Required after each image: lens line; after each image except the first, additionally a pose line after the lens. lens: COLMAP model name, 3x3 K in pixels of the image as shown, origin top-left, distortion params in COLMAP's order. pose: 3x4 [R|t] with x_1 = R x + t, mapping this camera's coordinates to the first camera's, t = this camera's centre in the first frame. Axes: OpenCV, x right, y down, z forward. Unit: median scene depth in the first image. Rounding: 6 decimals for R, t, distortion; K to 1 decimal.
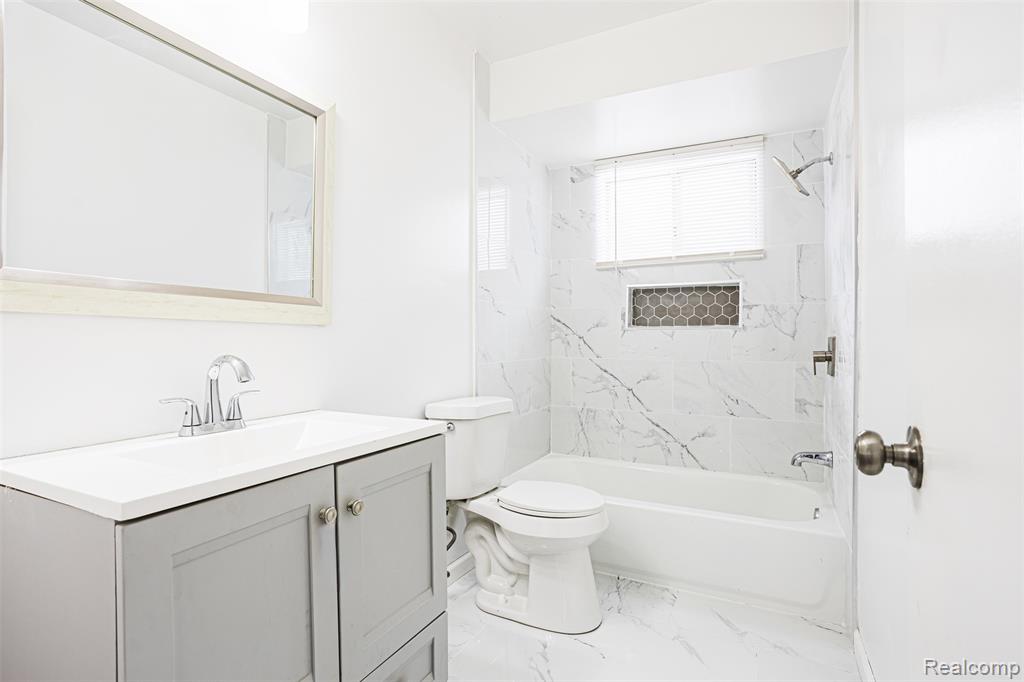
lens RADIAL K [[506.9, 0, 507.9], [0, 506.9, 339.1], [0, 0, 1]] dist [-0.057984, 0.055640]
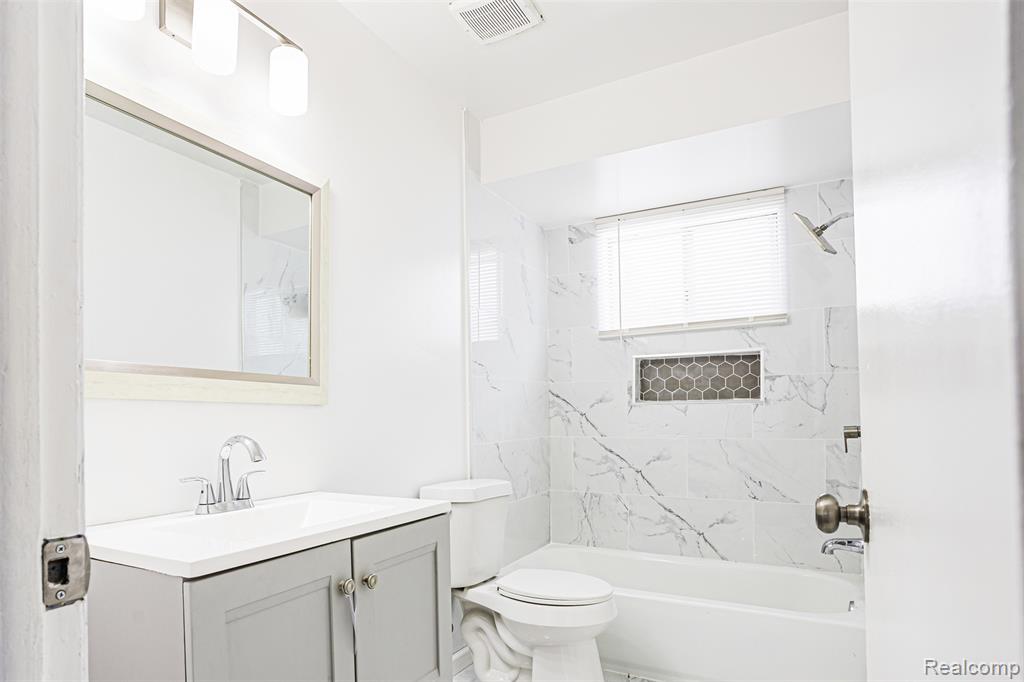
lens RADIAL K [[602.8, 0, 468.5], [0, 602.8, 409.0], [0, 0, 1]] dist [-0.002832, 0.000365]
pose [[0.998885, -0.014166, -0.045043, -0.012661], [0.013627, 0.999832, -0.012260, -0.002695], [0.045209, 0.011633, 0.998910, -0.097498]]
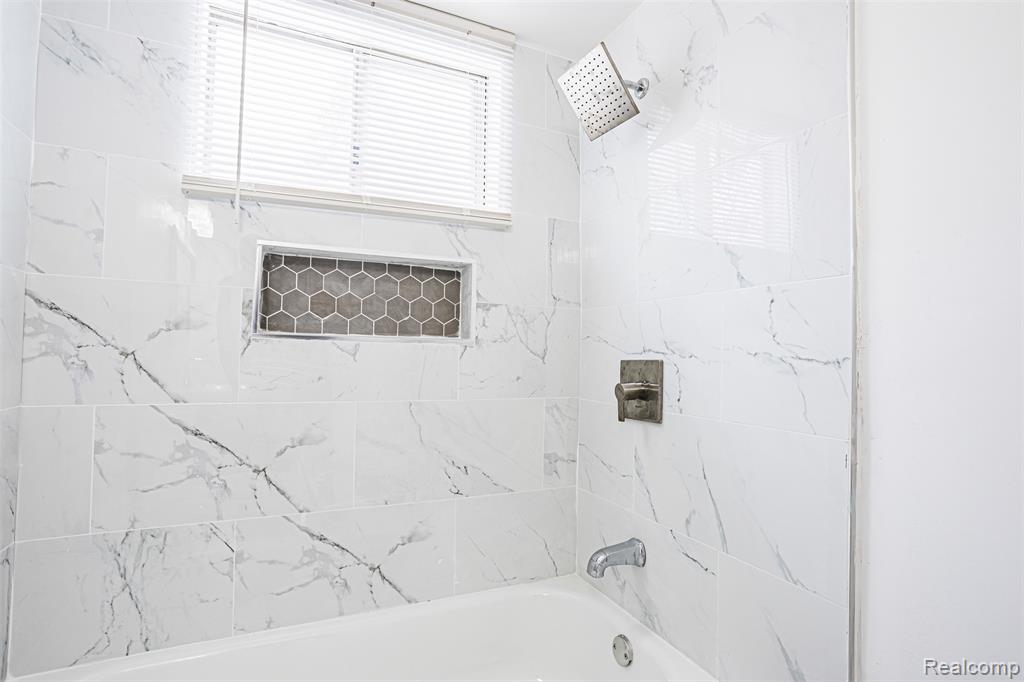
lens RADIAL K [[496.9, 0, 504.4], [0, 496.9, 339.8], [0, 0, 1]] dist [-0.059984, 0.030949]
pose [[0.626947, 0.033073, 0.778359, 0.037169], [-0.013102, 0.999405, -0.031913, -0.006584], [-0.778951, 0.009810, 0.627008, 0.598446]]
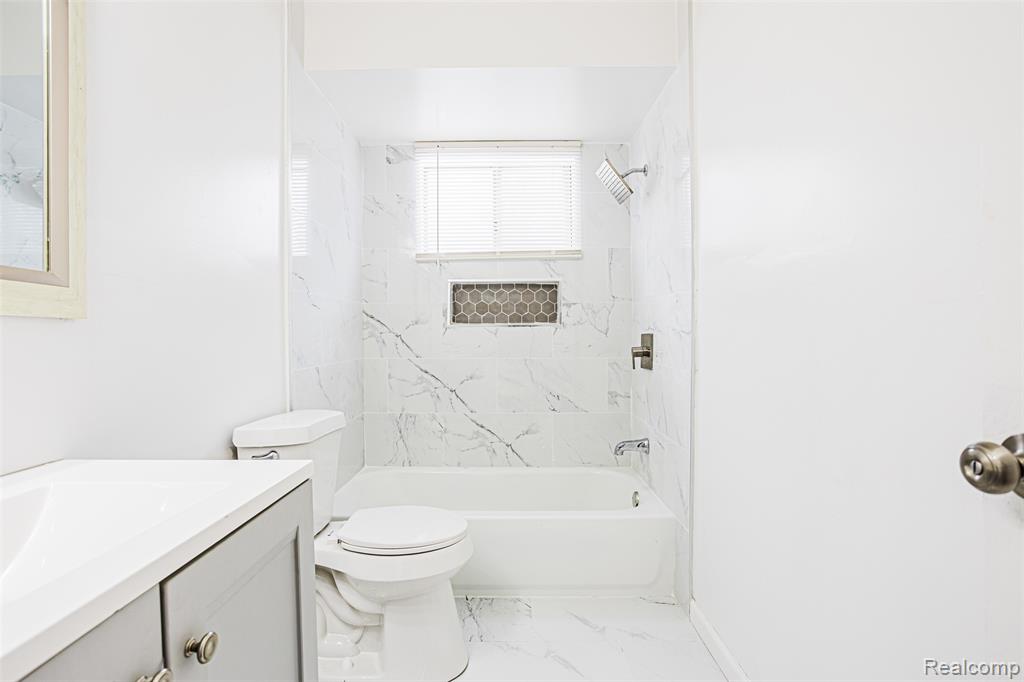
lens RADIAL K [[496.9, 0, 504.4], [0, 496.9, 339.8], [0, 0, 1]] dist [-0.059984, 0.030949]
pose [[0.897017, -0.010679, 0.441867, -0.087029], [0.007801, 0.999935, 0.008330, -0.002148], [-0.441927, -0.004025, 0.897042, 0.137232]]
